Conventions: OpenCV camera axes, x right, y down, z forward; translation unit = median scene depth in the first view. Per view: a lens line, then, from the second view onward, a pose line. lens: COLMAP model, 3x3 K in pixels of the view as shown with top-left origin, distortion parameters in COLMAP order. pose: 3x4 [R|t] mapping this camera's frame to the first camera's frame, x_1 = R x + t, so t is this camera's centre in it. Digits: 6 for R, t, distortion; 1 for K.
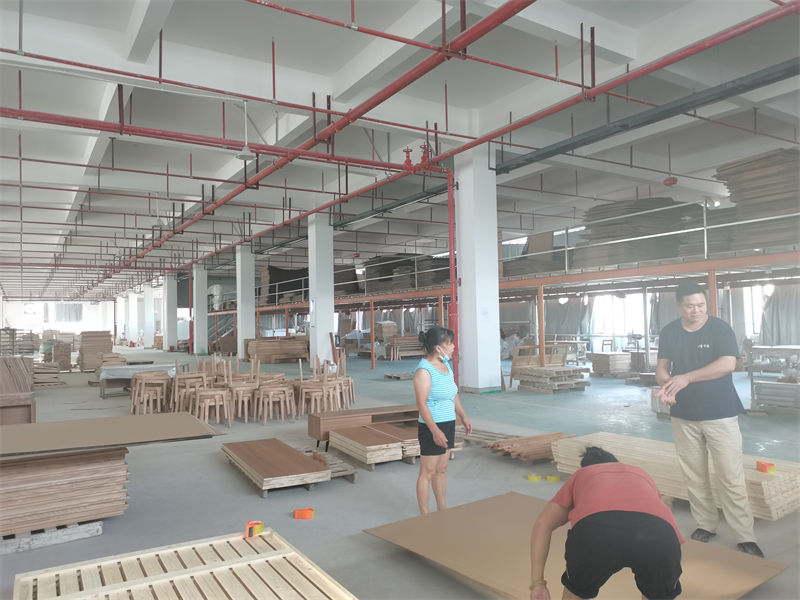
lens RADIAL K [[619.4, 0, 400.0], [0, 619.4, 300.0], [0, 0, 1]] dist [0.053374, -0.049031]
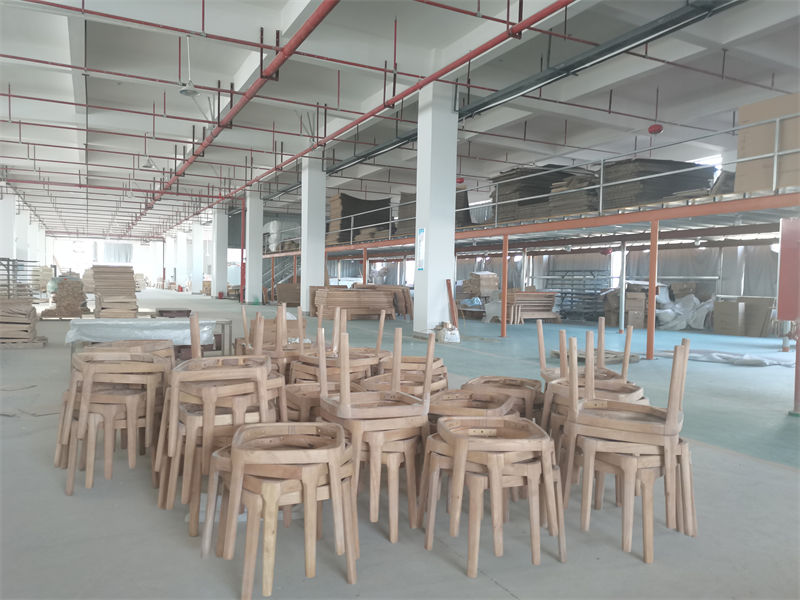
lens RADIAL K [[619.4, 0, 400.0], [0, 619.4, 300.0], [0, 0, 1]] dist [0.053374, -0.049031]
pose [[0.996045, 0.042718, -0.077913, -0.074439], [-0.037143, 0.996738, 0.071652, 0.019621], [0.080720, -0.068475, 0.994382, 0.233396]]
